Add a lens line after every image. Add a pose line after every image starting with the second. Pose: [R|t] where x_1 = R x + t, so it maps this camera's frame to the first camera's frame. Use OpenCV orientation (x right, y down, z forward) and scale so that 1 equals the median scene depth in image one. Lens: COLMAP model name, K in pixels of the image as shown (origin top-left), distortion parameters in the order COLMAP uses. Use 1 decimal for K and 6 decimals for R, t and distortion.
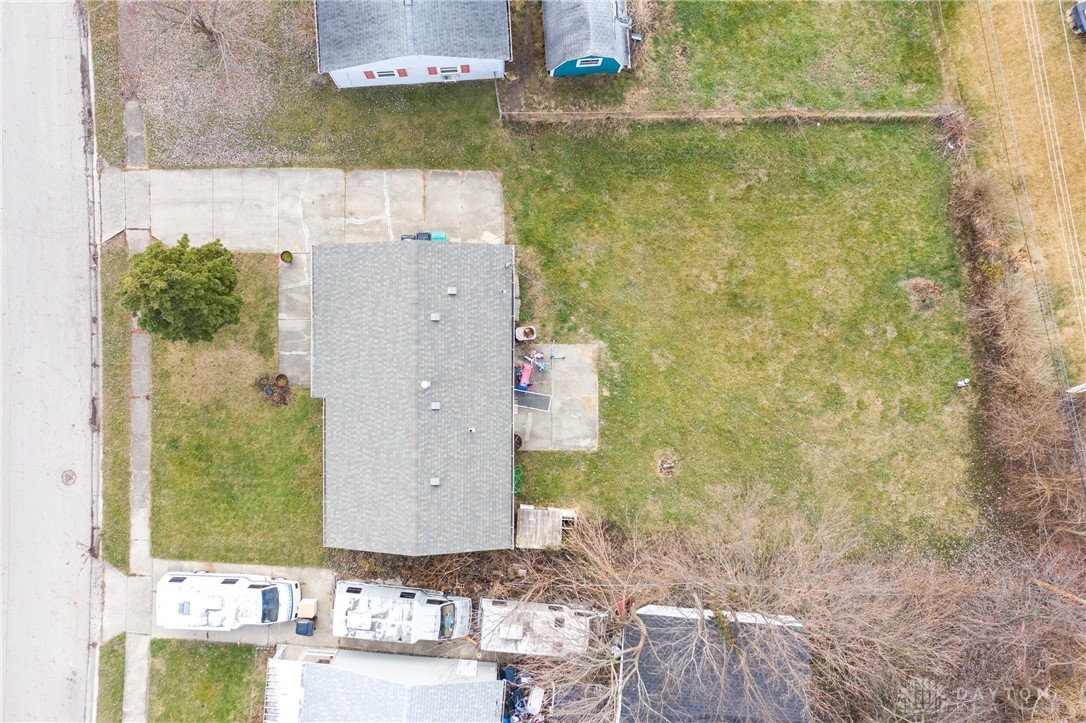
lens RADIAL K [[913.2, 0, 499.6], [0, 913.2, 362.6], [0, 0, 1]] dist [-0.006644, 0.008141]
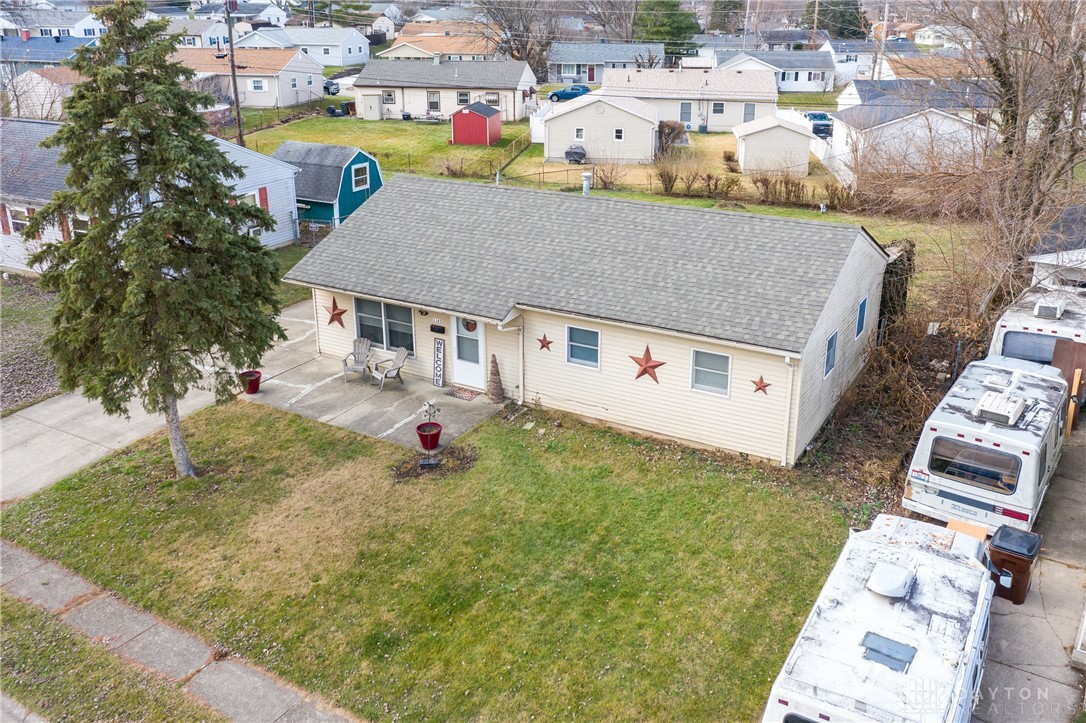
lens RADIAL K [[916.8, 0, 557.6], [0, 916.8, 359.8], [0, 0, 1]] dist [-0.008222, 0.001394]
pose [[0.497025, -0.307610, 0.811383, -0.571961], [0.867716, 0.169818, -0.467152, 0.287653], [0.005913, 0.936236, 0.351322, 0.796091]]
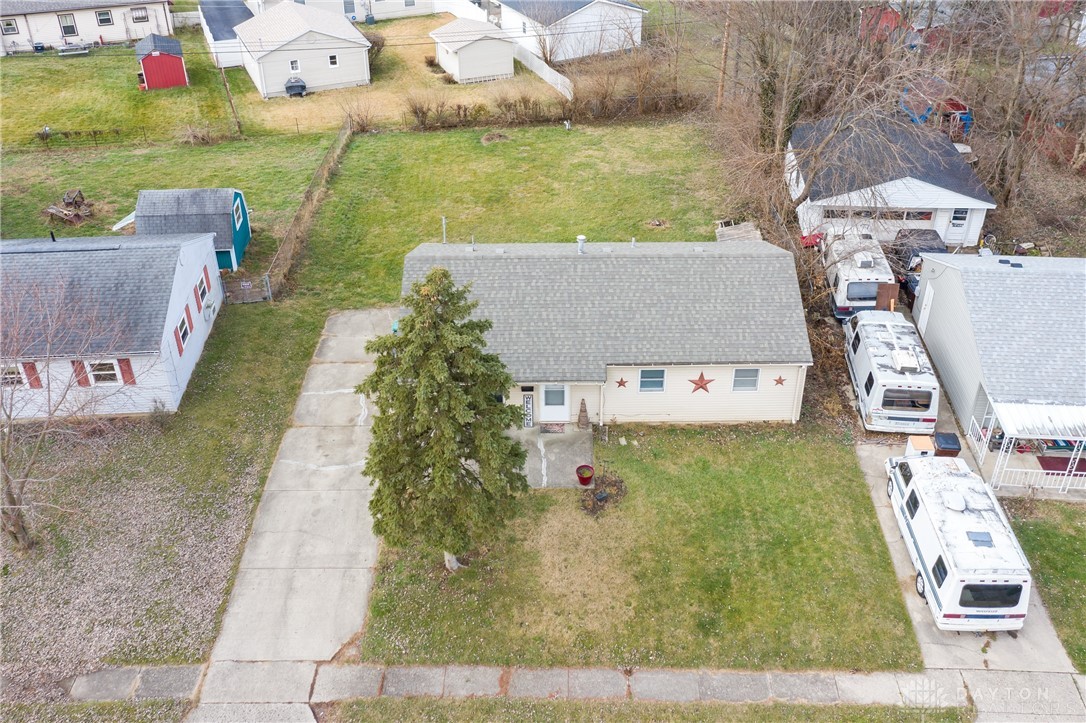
lens RADIAL K [[989.2, 0, 543.8], [0, 989.2, 321.6], [0, 0, 1]] dist [-0.007141, 0.002872]
pose [[-0.002578, -0.524357, 0.851495, -0.787166], [0.999802, -0.018143, -0.008145, -0.003244], [0.019720, 0.851305, 0.524300, 0.526085]]
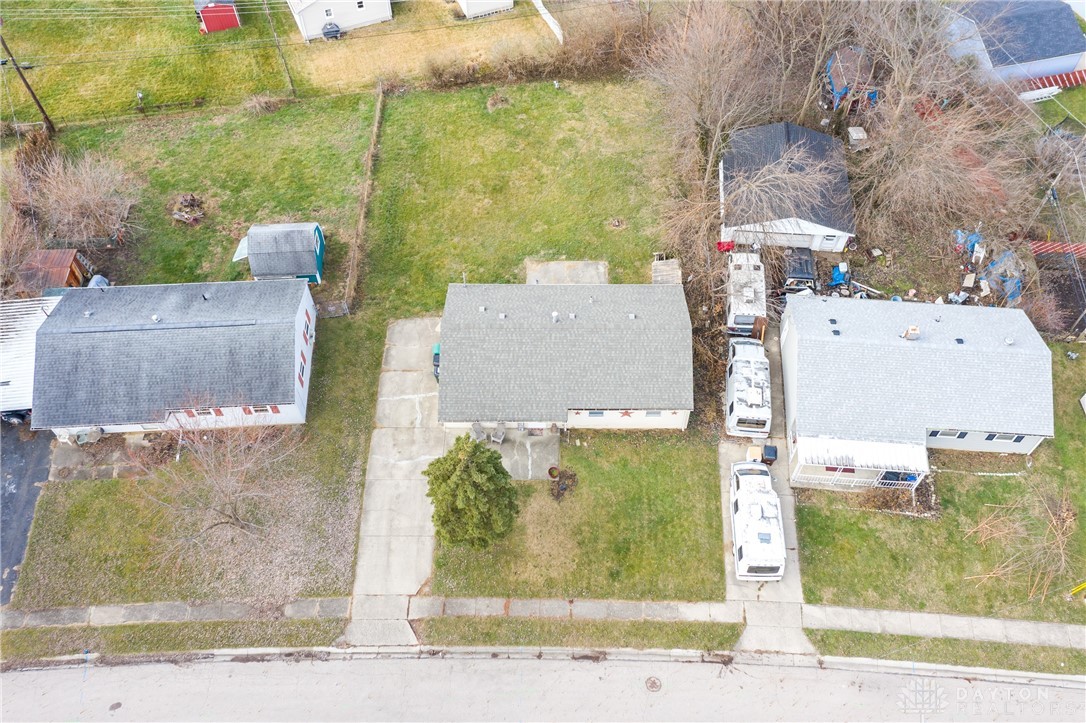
lens RADIAL K [[923.5, 0, 553.1], [0, 923.5, 363.9], [0, 0, 1]] dist [-0.005812, 0.003325]
pose [[0.000953, -0.825567, 0.564303, -0.768061], [0.999949, -0.004881, -0.008830, 0.028848], [0.010044, 0.564282, 0.825521, -0.020135]]
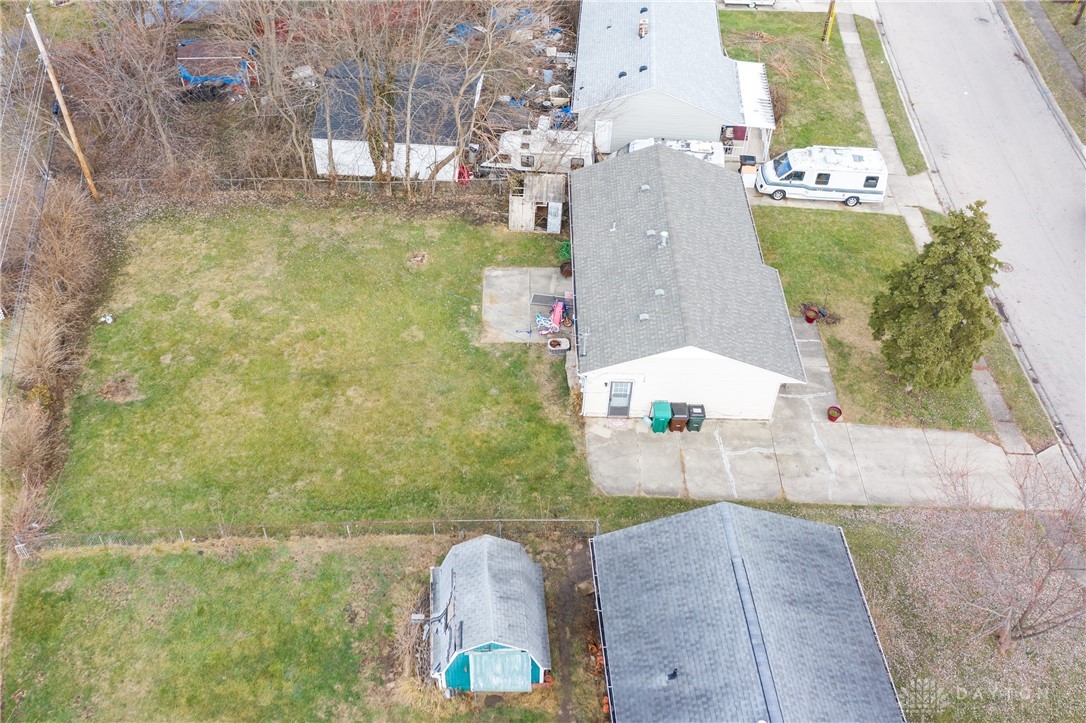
lens RADIAL K [[995.9, 0, 495.7], [0, 995.9, 332.4], [0, 0, 1]] dist [-0.009847, 0.007603]
pose [[-0.999619, -0.004776, 0.027197, 0.064637], [0.022451, -0.714009, 0.699777, -0.727695], [0.016076, 0.700121, 0.713844, 0.260688]]
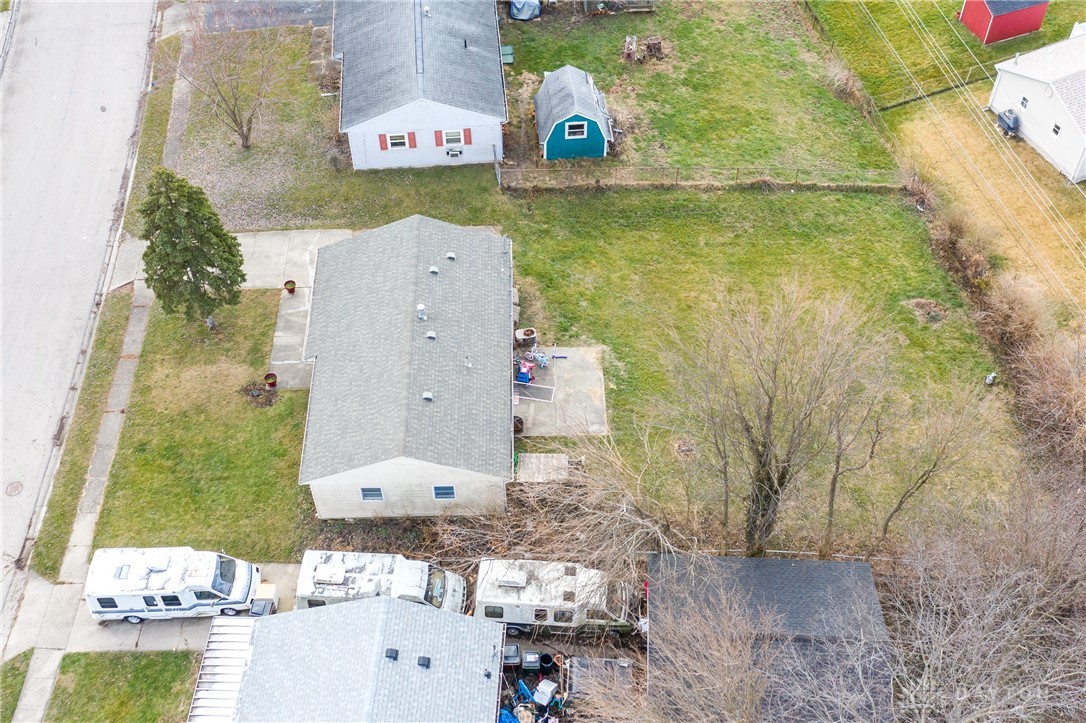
lens RADIAL K [[1186.8, 0, 524.6], [0, 1186.8, 386.6], [0, 0, 1]] dist [-0.002268, 0.003398]
pose [[0.999826, -0.018661, 0.000524, 0.025224], [0.014684, 0.768785, -0.639339, 0.813801], [0.011527, 0.639236, 0.768925, 0.057472]]
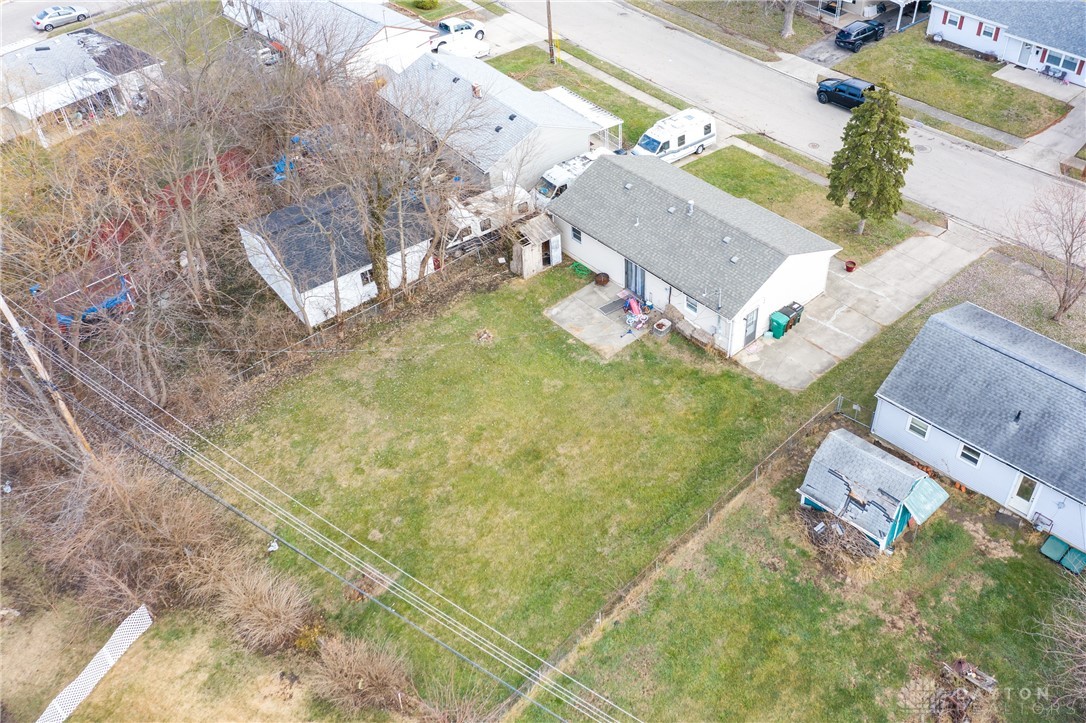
lens RADIAL K [[953.5, 0, 614.7], [0, 953.5, 330.0], [0, 0, 1]] dist [-0.005278, 0.004550]
pose [[-0.719809, 0.463279, -0.516960, 0.653197], [-0.694130, -0.472131, 0.543393, -0.606335], [0.007670, 0.749976, 0.661420, 0.247196]]
